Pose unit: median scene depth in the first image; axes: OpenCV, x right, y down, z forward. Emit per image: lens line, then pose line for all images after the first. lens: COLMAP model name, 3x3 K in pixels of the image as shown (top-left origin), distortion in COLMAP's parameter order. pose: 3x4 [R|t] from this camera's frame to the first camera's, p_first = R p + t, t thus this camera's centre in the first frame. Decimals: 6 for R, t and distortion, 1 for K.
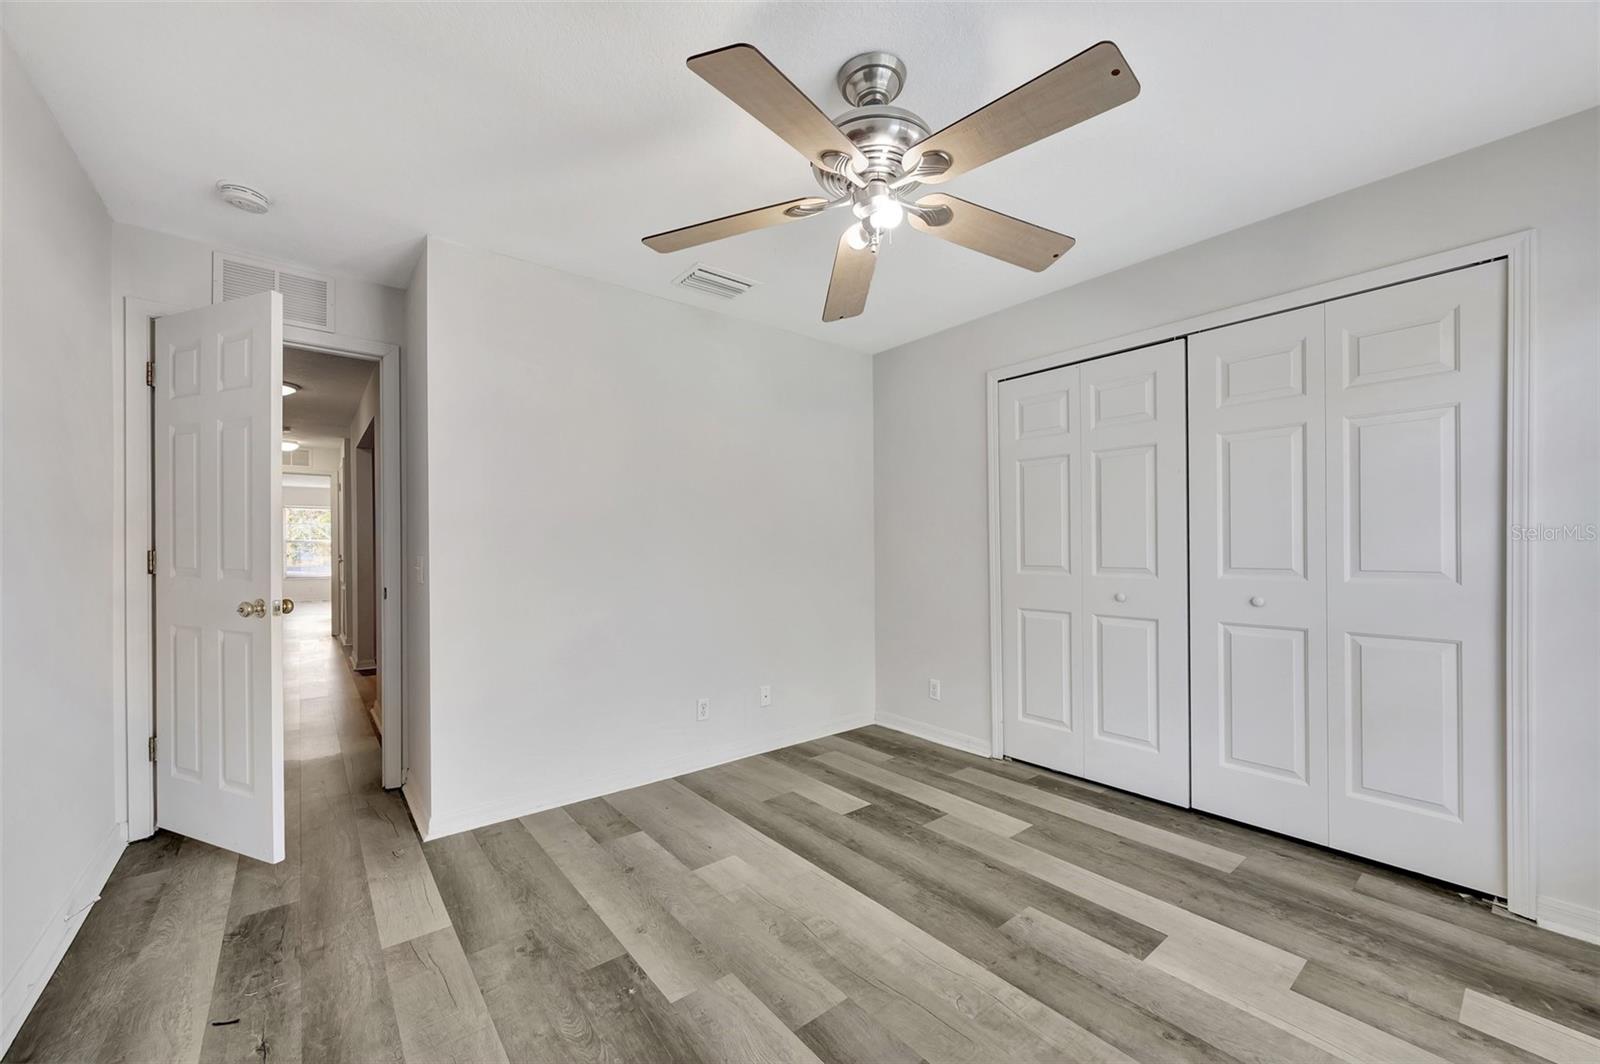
lens RADIAL K [[614.6, 0, 802.7], [0, 614.6, 544.1], [0, 0, 1]] dist [-0.003019, 0.000254]
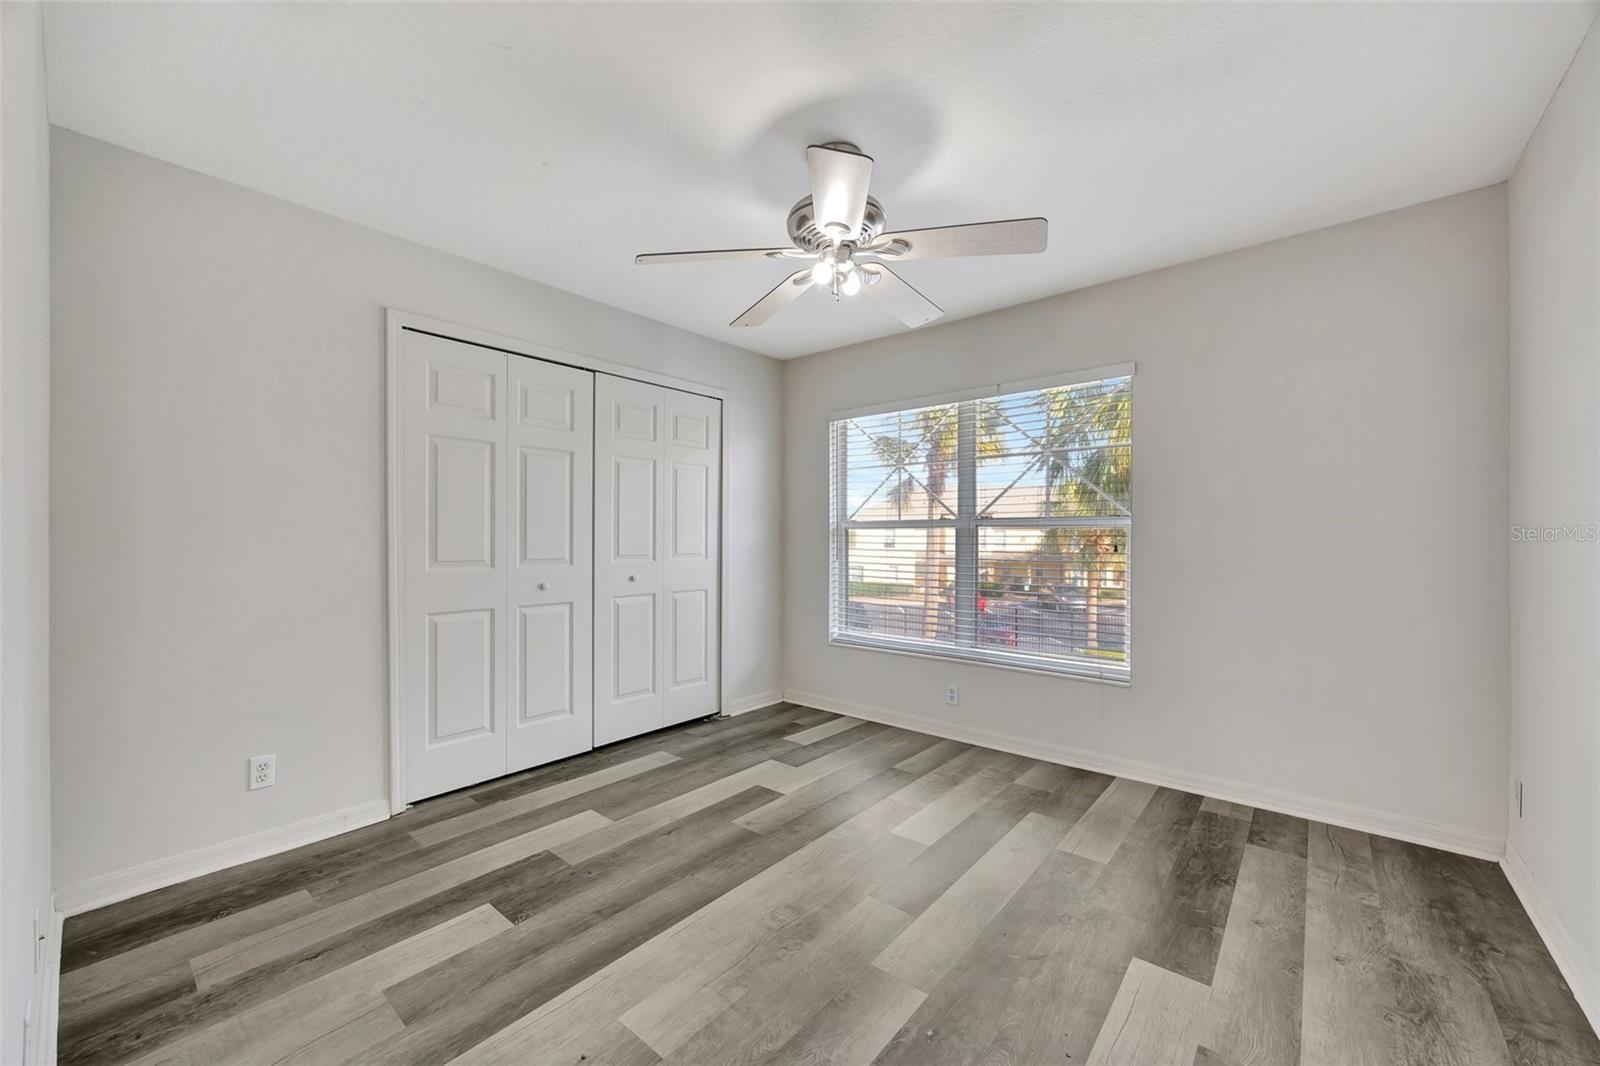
lens RADIAL K [[614.6, 0, 803.1], [0, 614.6, 534.3], [0, 0, 1]] dist [-0.003019, 0.000254]
pose [[-0.184506, 0.011937, 0.982759, -0.708506], [-0.001427, 0.999922, -0.012413, 0.009178], [-0.982830, -0.003693, -0.184474, 0.844763]]
